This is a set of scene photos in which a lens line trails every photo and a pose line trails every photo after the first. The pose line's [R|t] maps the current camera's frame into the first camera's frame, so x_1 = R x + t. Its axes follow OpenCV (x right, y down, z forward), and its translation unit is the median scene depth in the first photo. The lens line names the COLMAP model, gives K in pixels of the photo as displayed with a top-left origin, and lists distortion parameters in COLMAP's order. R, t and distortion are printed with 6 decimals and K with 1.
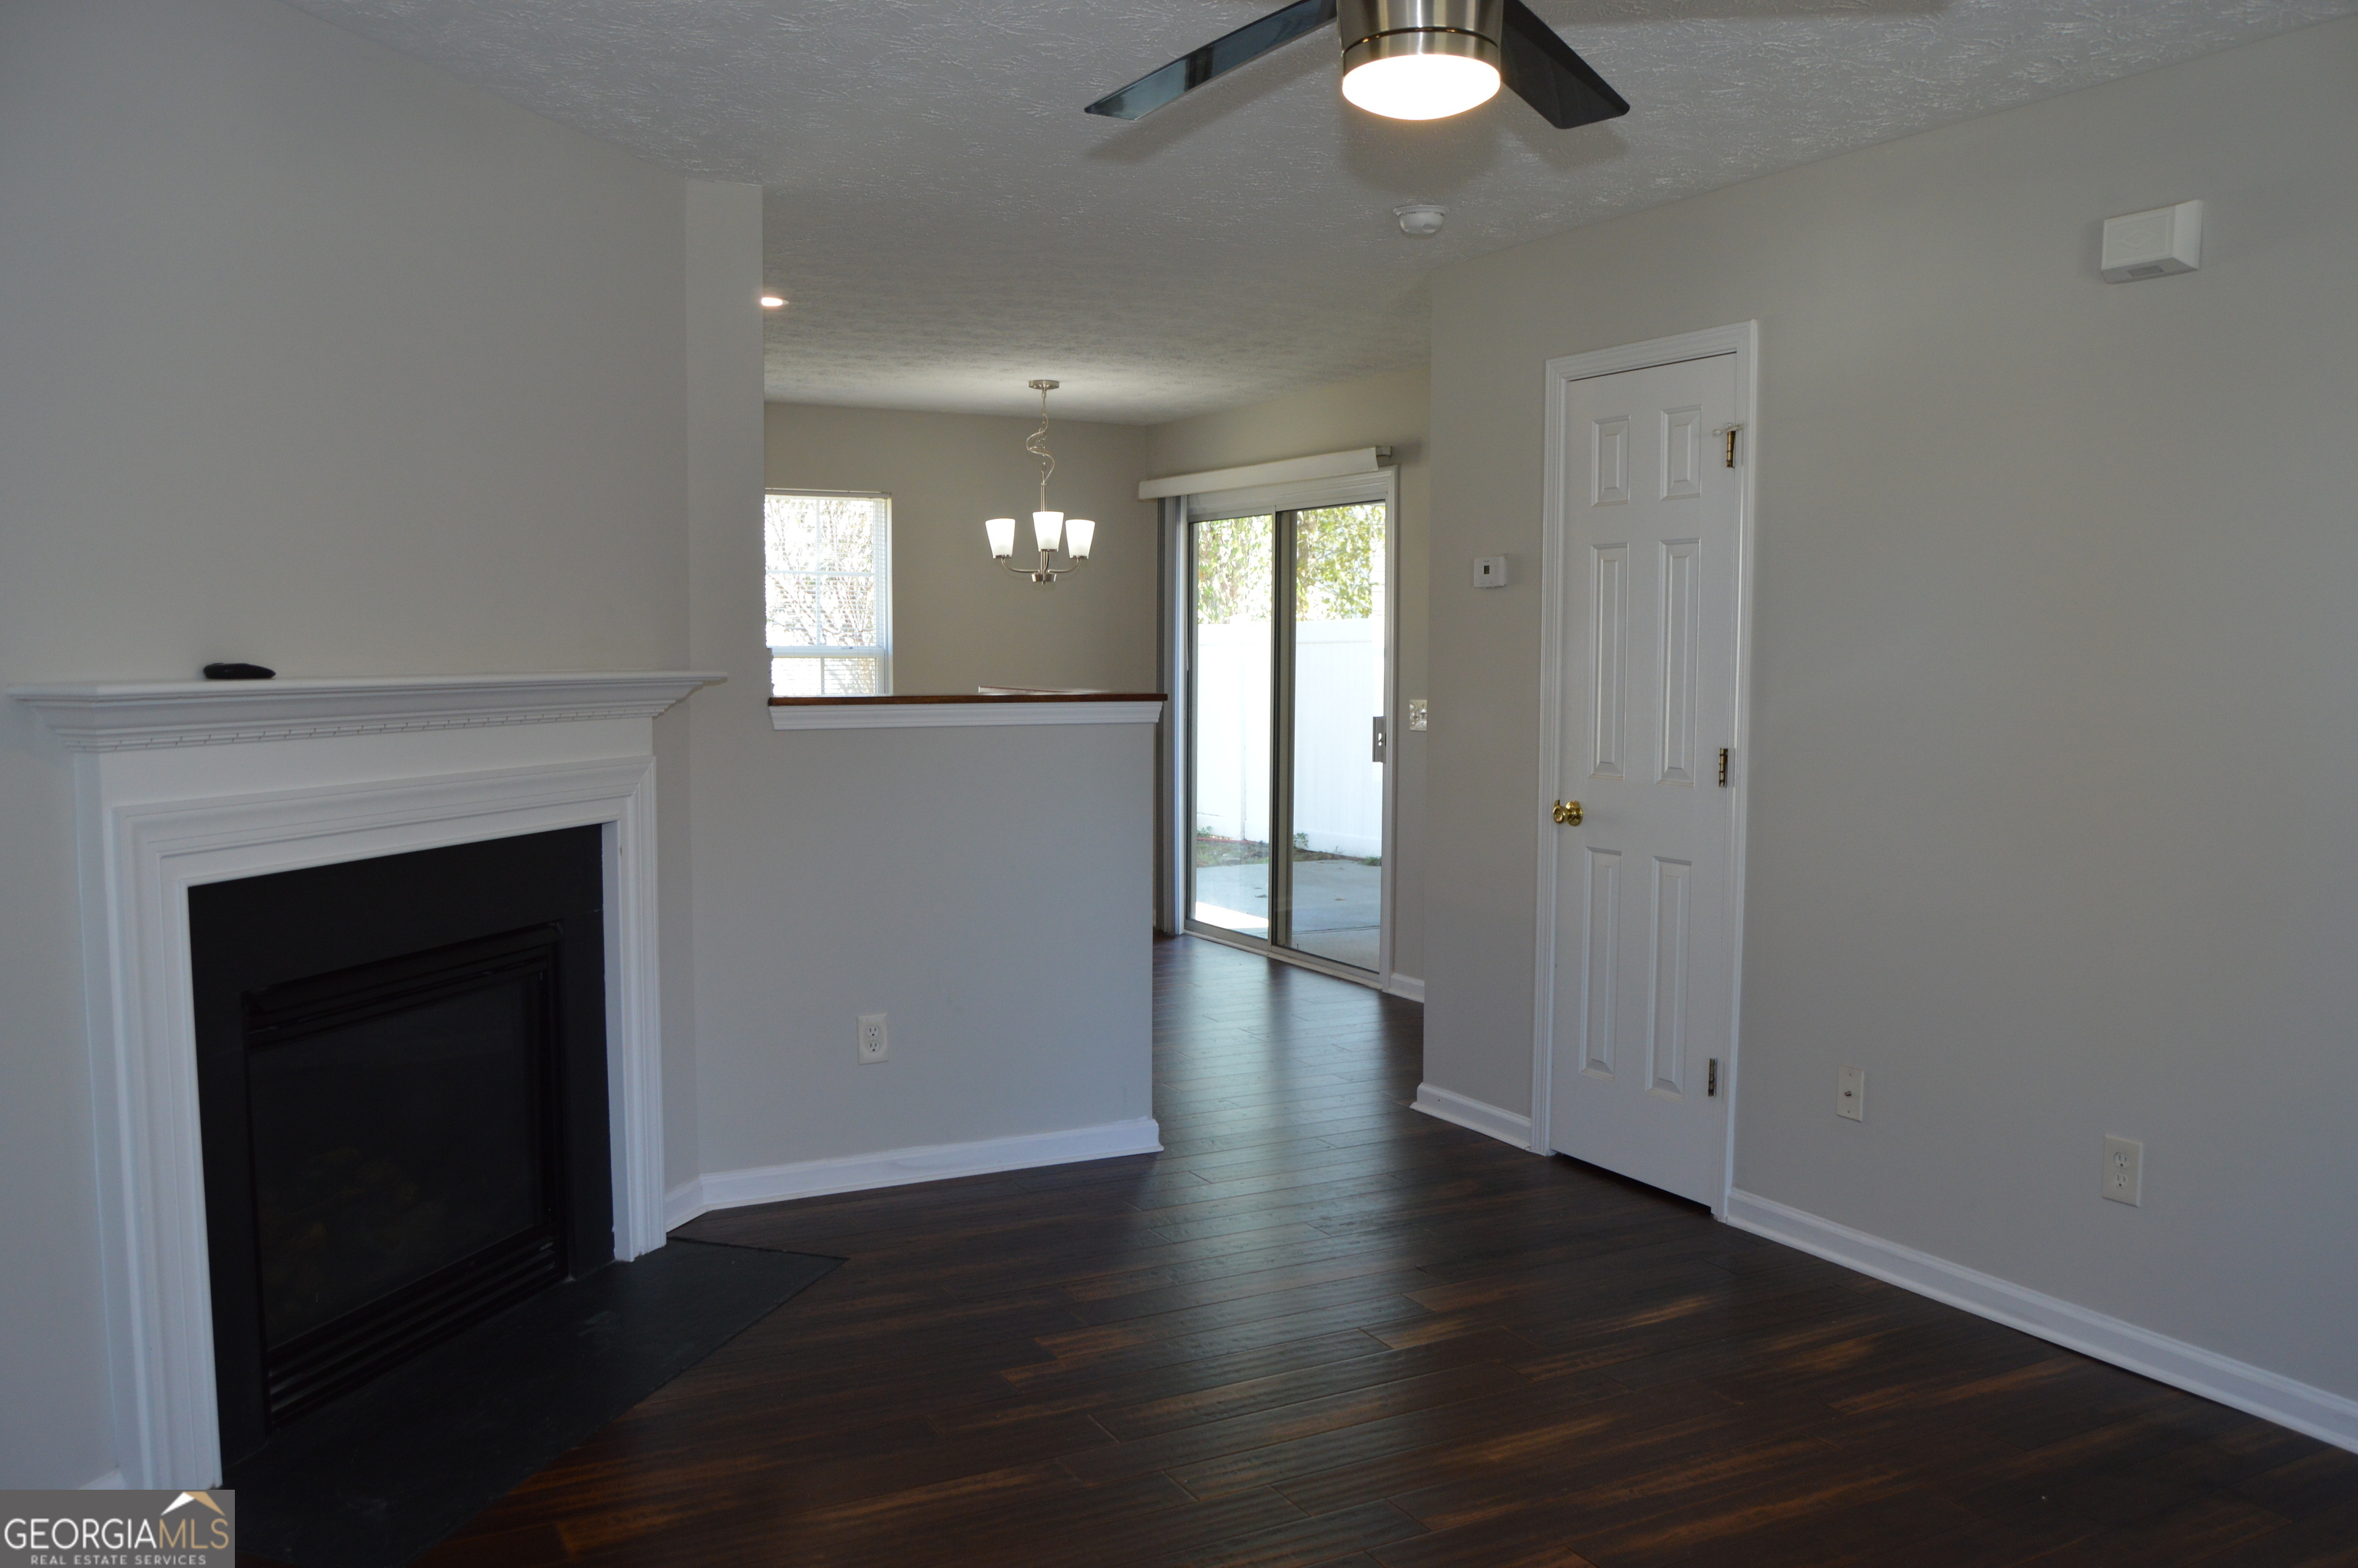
lens RADIAL K [[1852.6, 0, 1179.0], [0, 1852.6, 784.0], [0, 0, 1]] dist [-0.077485, -0.004318]
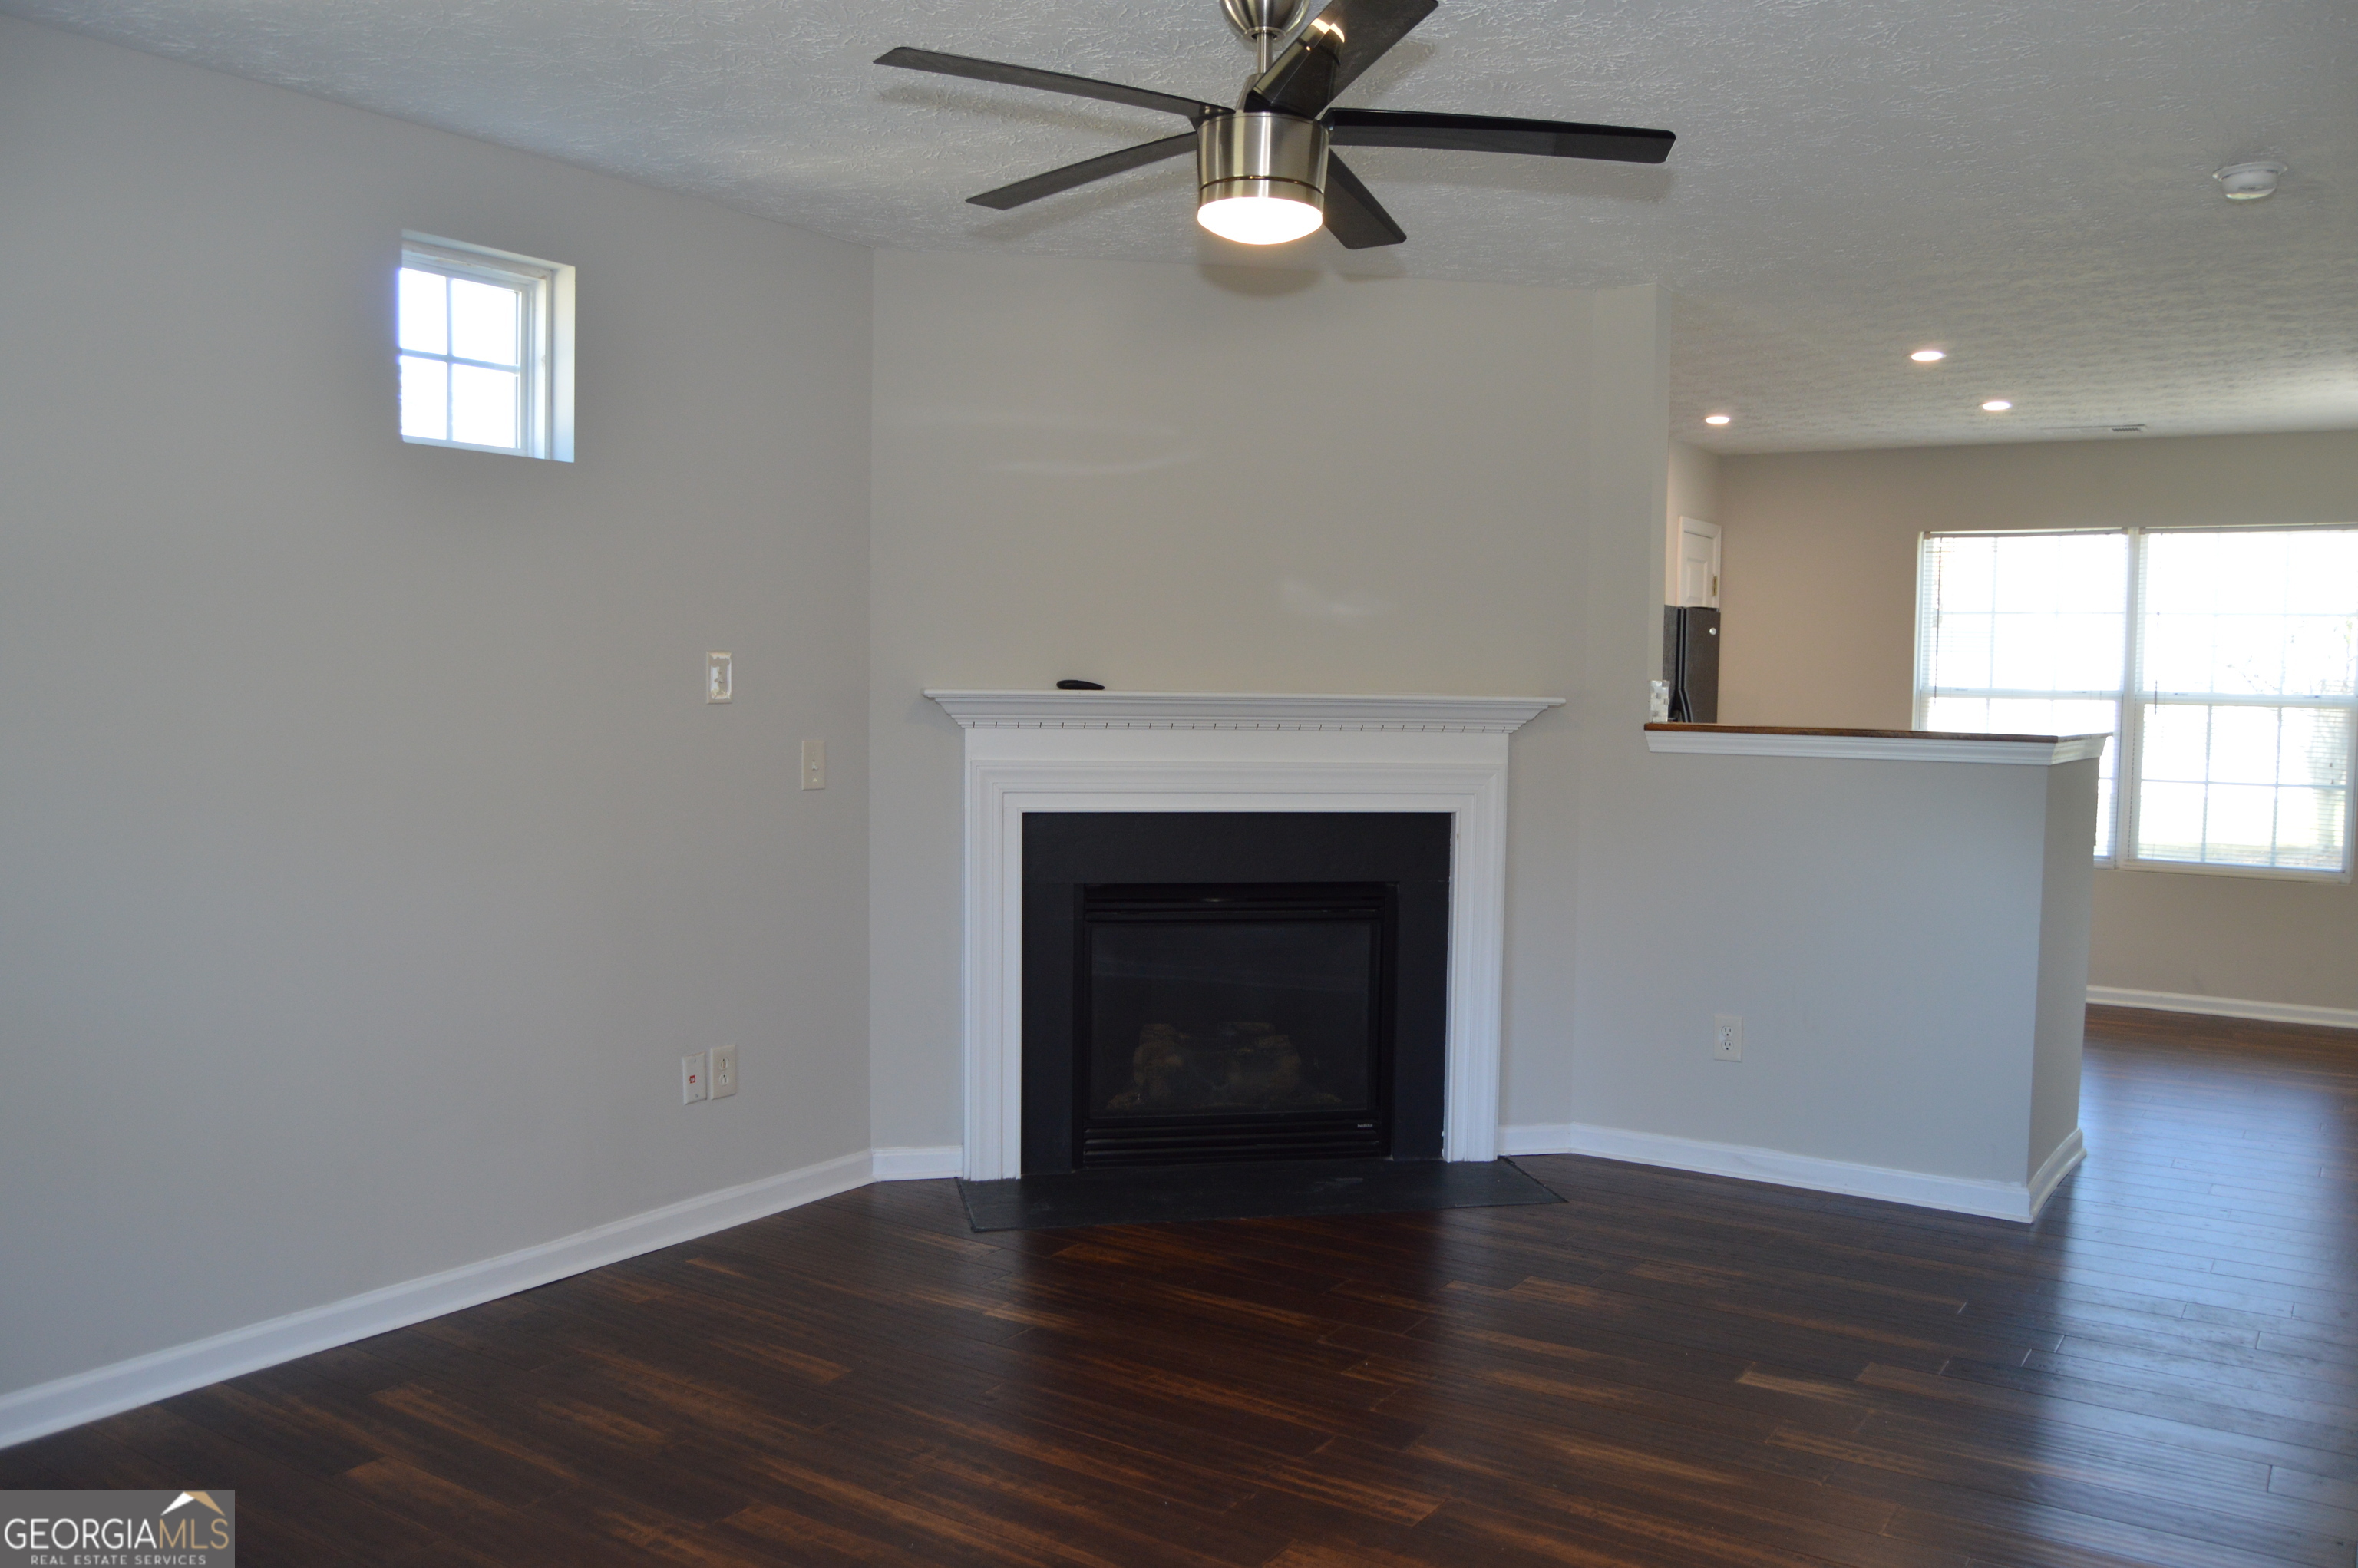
lens RADIAL K [[1855.3, 0, 1179.0], [0, 1855.3, 784.0], [0, 0, 1]] dist [-0.121953, 0.005114]
pose [[0.471471, 0.055137, -0.880157, 0.744650], [-0.078079, 0.996734, 0.020615, -0.011516], [0.878419, 0.059002, 0.474236, 0.225484]]
